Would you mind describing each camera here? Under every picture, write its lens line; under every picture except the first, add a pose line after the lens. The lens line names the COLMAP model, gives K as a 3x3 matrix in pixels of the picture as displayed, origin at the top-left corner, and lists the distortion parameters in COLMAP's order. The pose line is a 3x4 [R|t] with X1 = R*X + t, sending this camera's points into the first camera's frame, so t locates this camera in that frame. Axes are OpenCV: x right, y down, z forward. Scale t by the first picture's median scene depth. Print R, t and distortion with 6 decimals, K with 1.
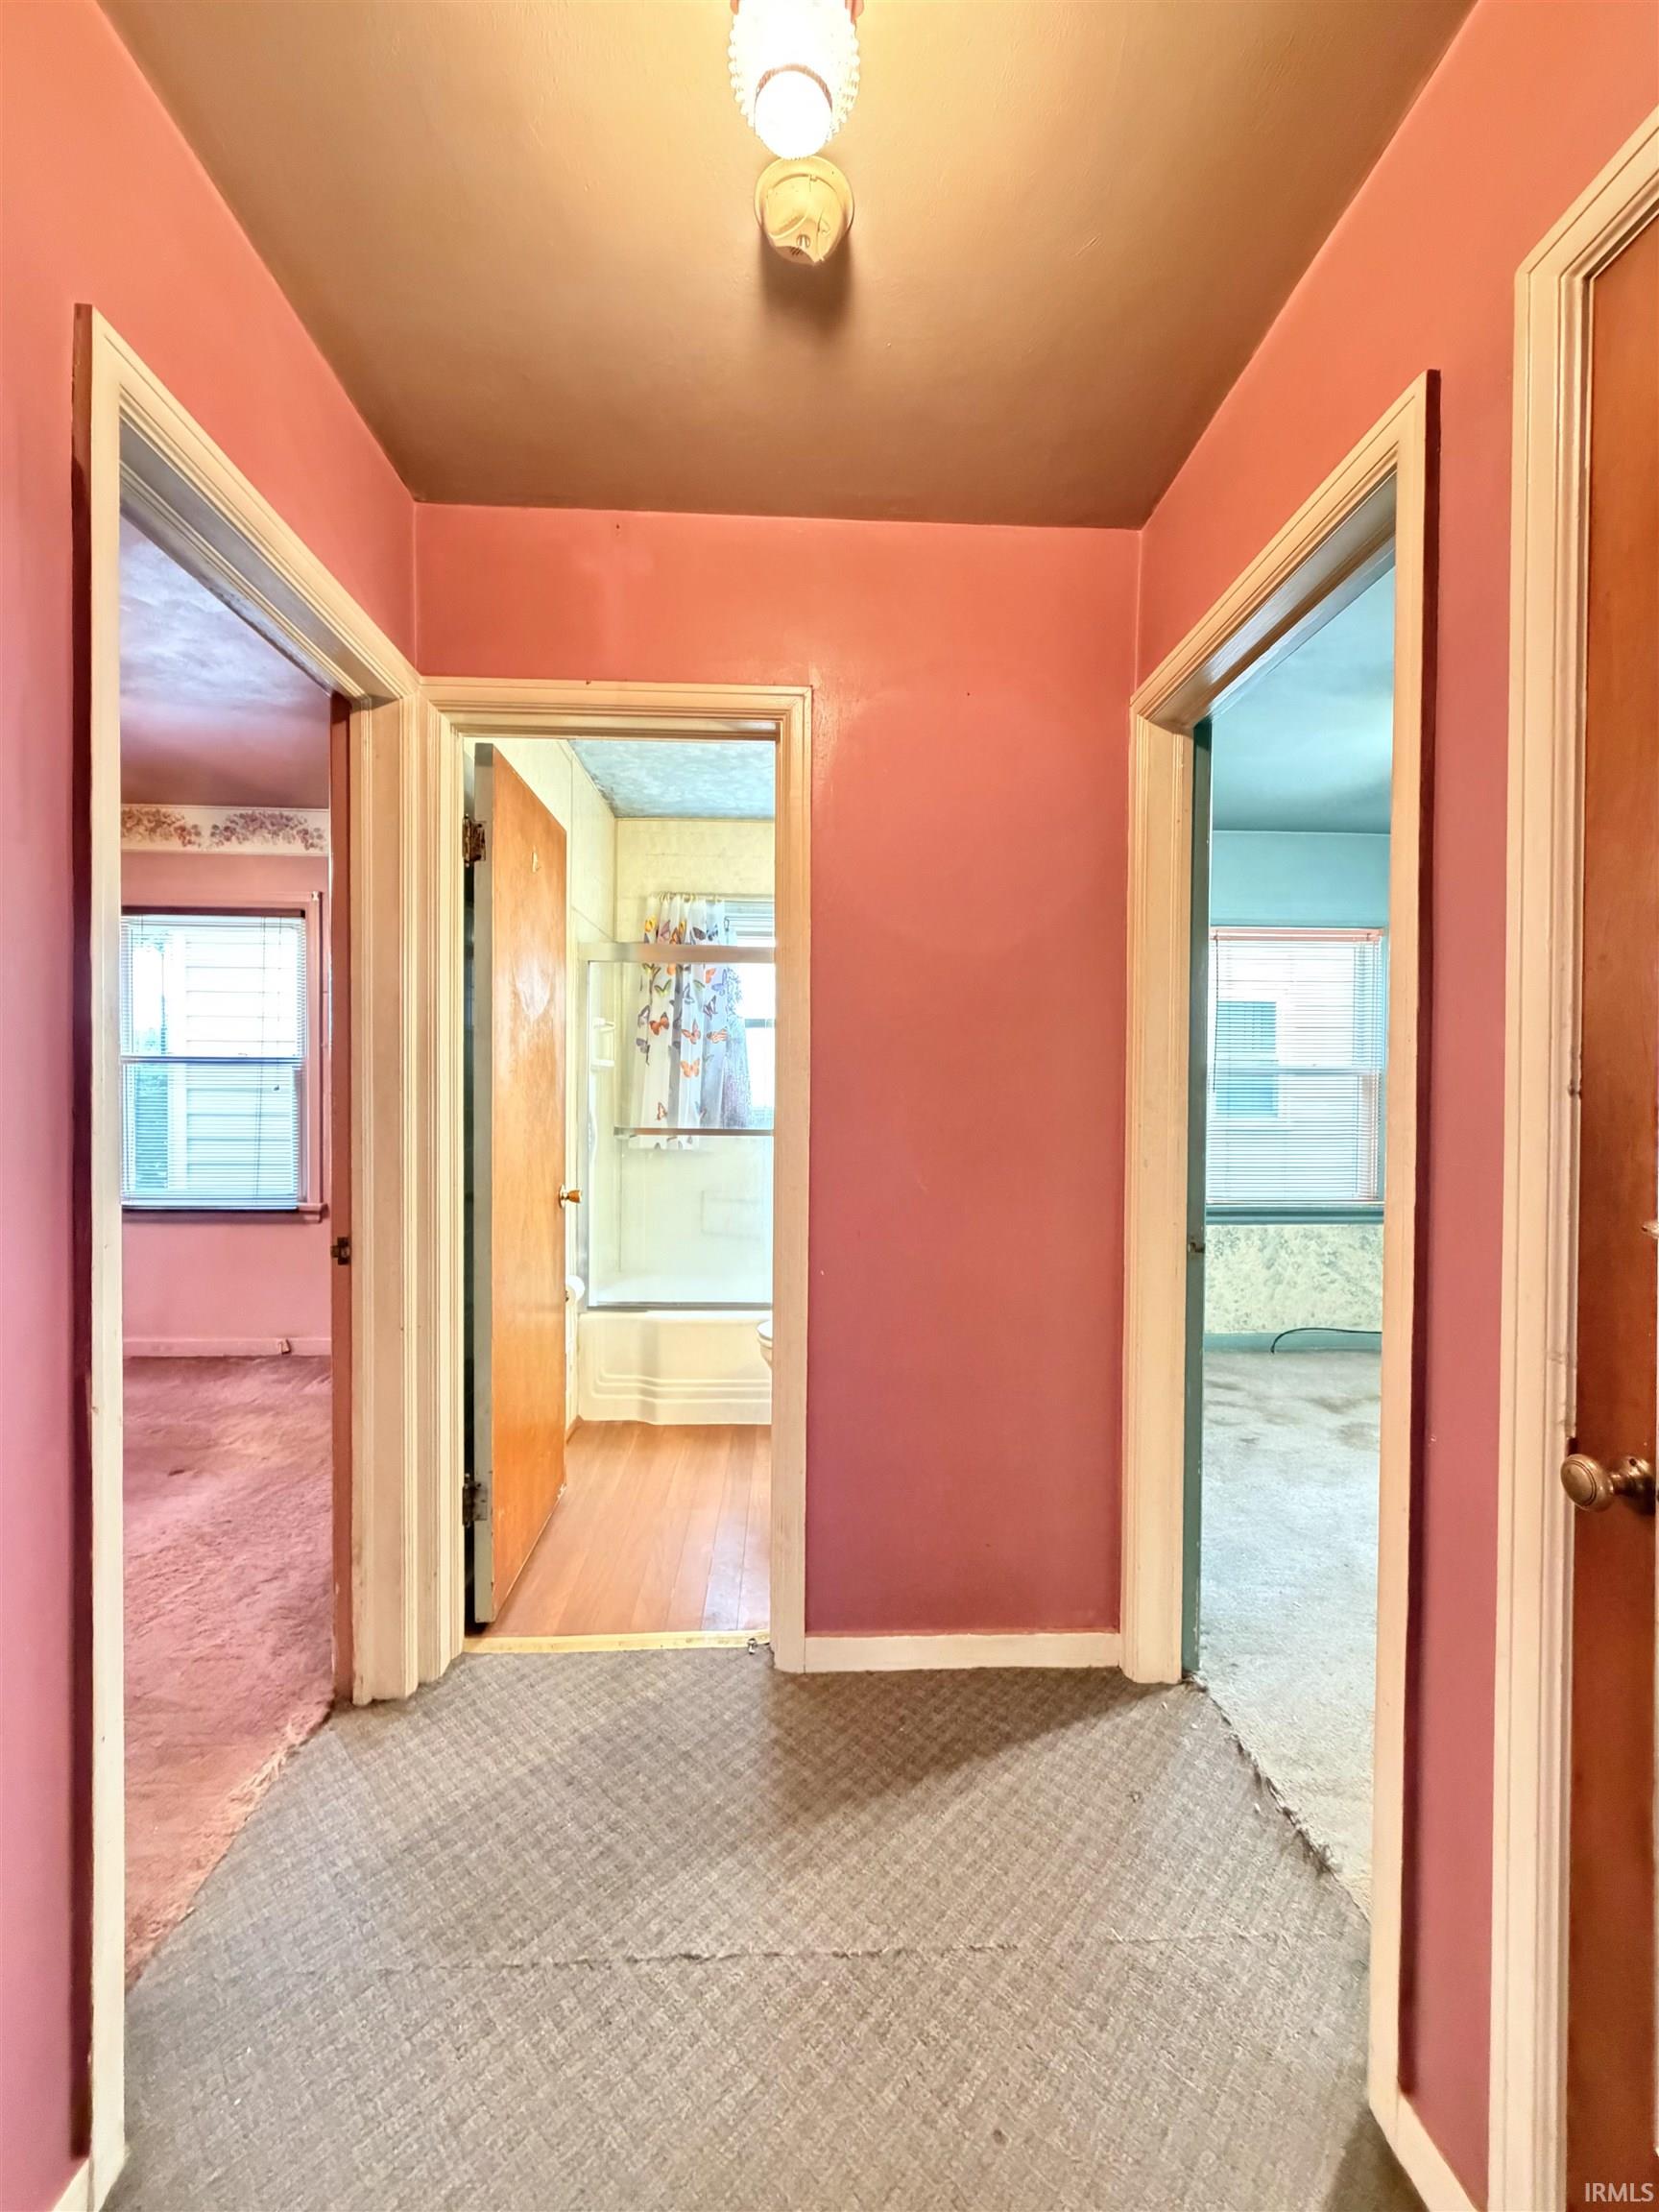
lens RADIAL K [[878.8, 0, 829.5], [0, 878.8, 1106.0], [0, 0, 1]] dist [-0.000659, -0.000117]
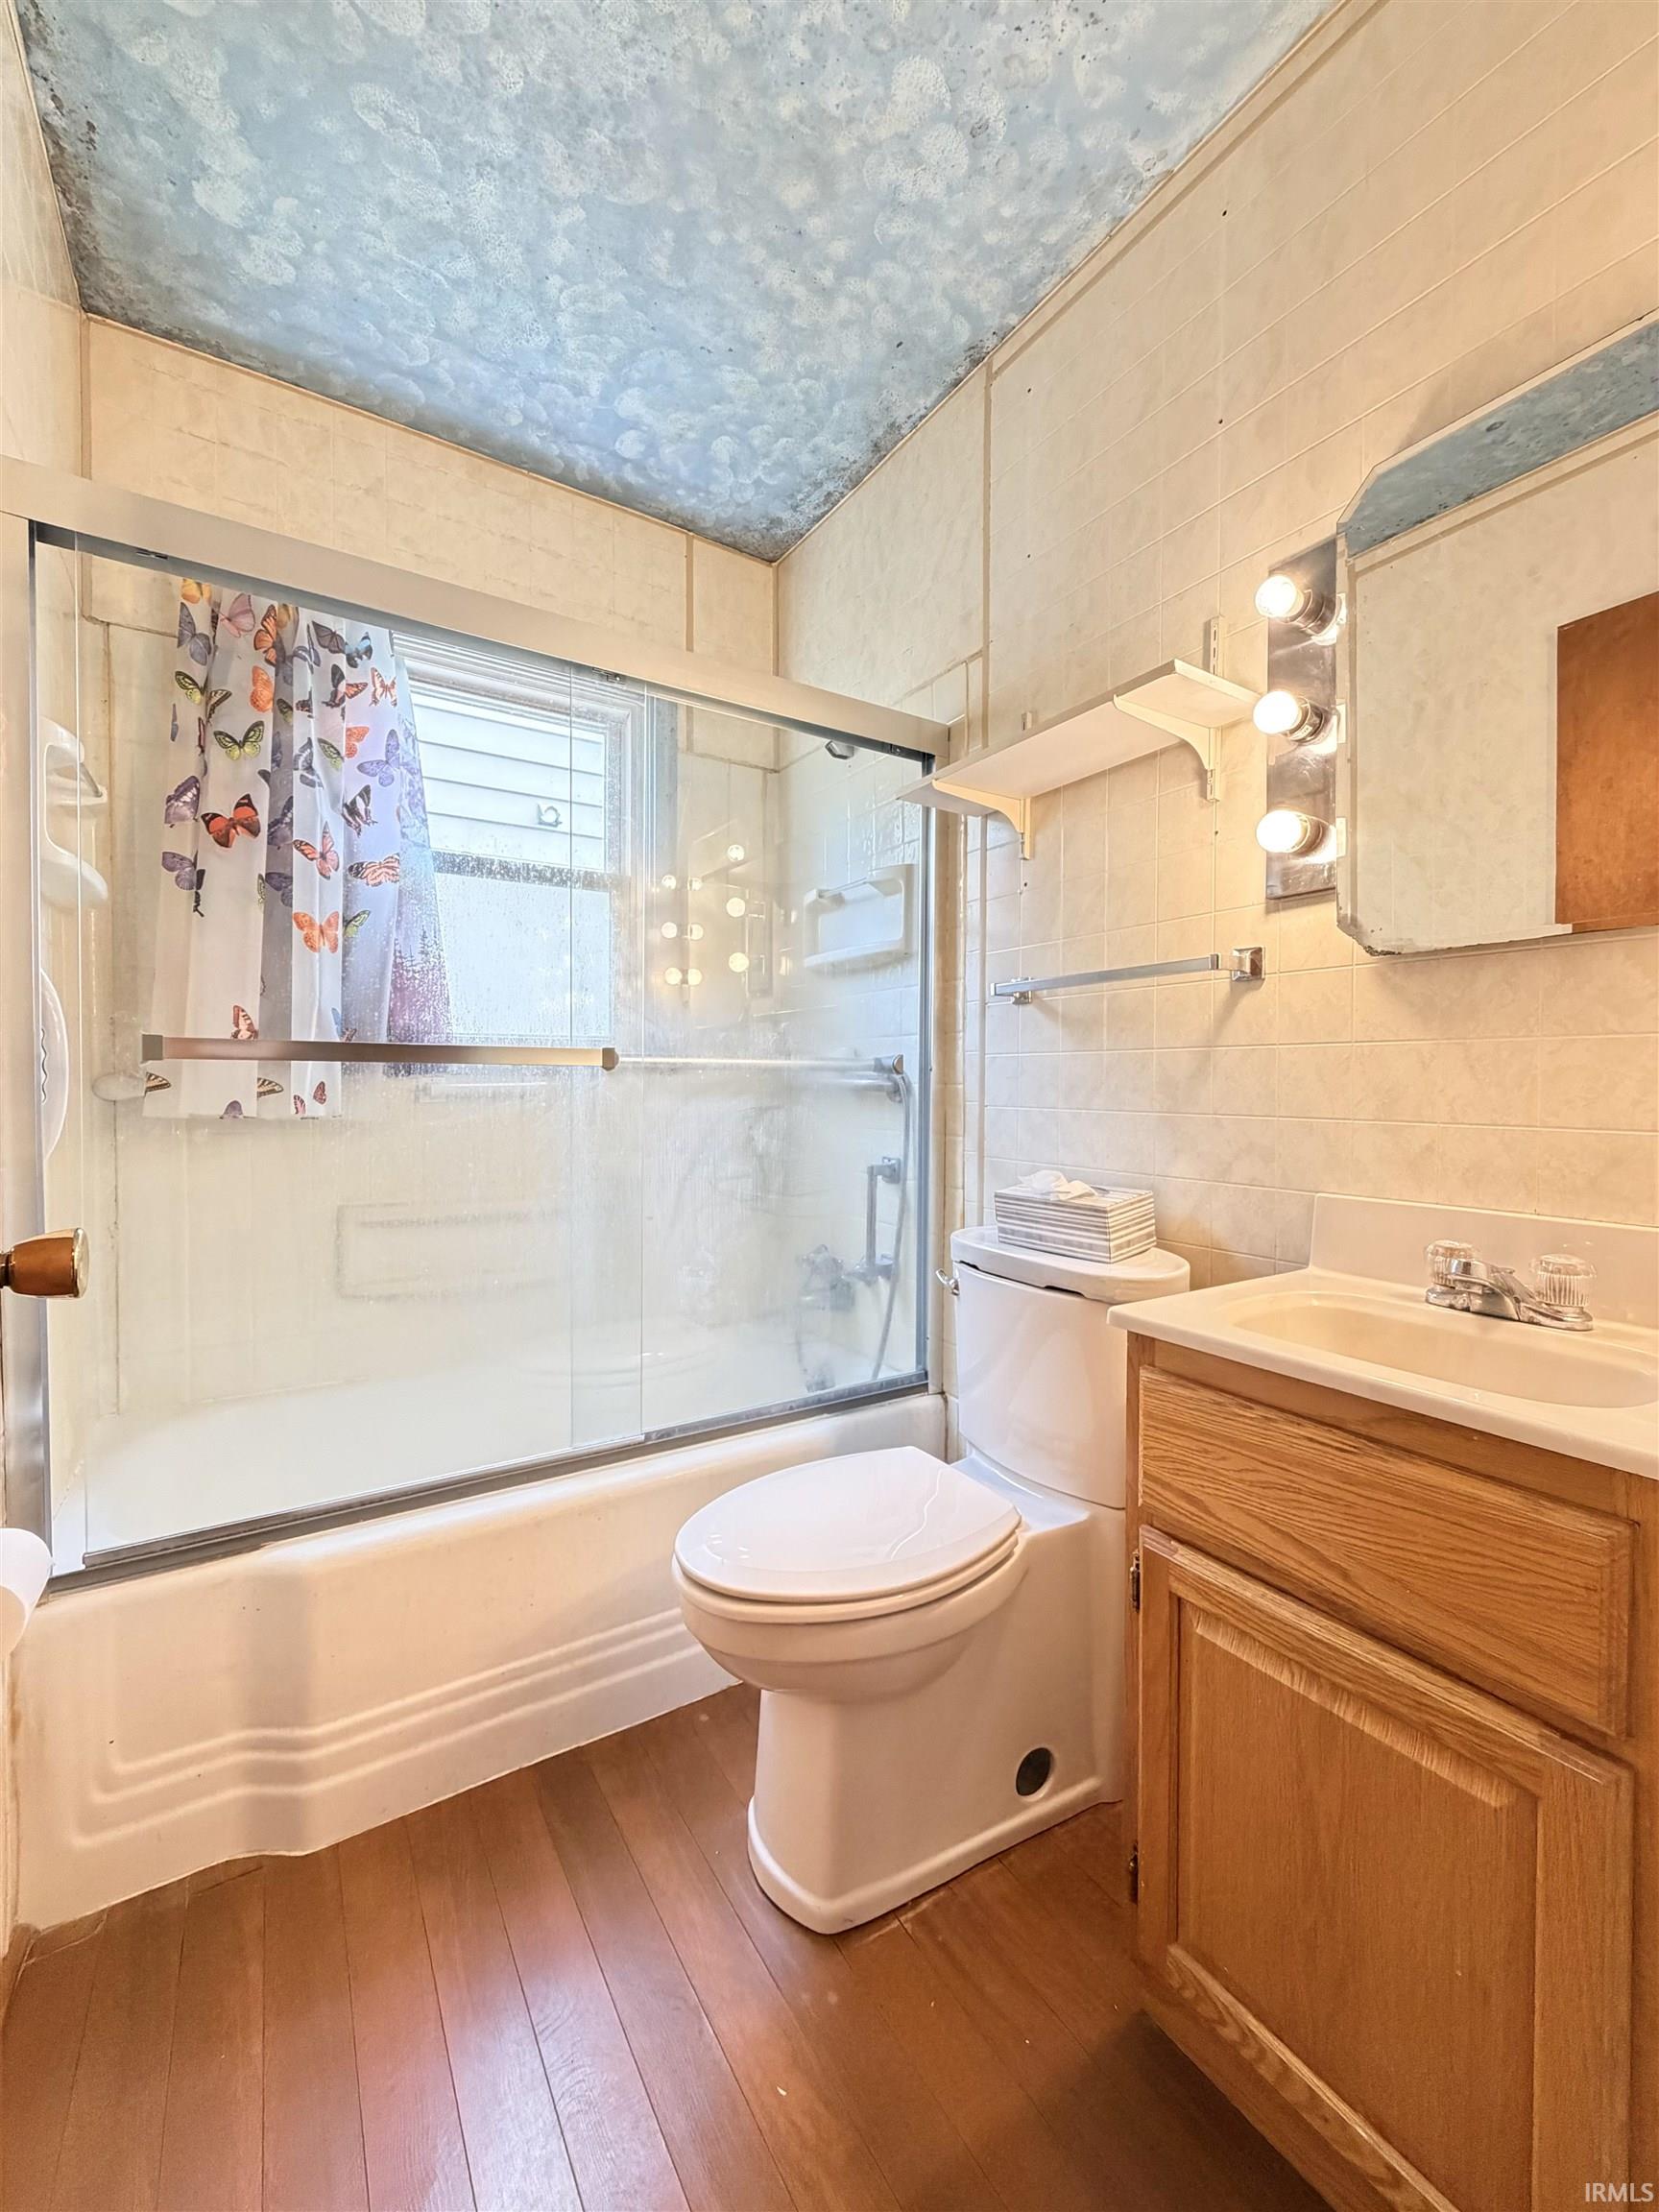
lens RADIAL K [[878.8, 0, 829.5], [0, 878.8, 1106.0], [0, 0, 1]] dist [-0.000659, -0.000117]
pose [[0.868424, -0.017011, 0.495531, -0.155573], [0.012330, 0.999843, 0.012714, 0.042446], [-0.495669, -0.004932, 0.868497, 0.487490]]
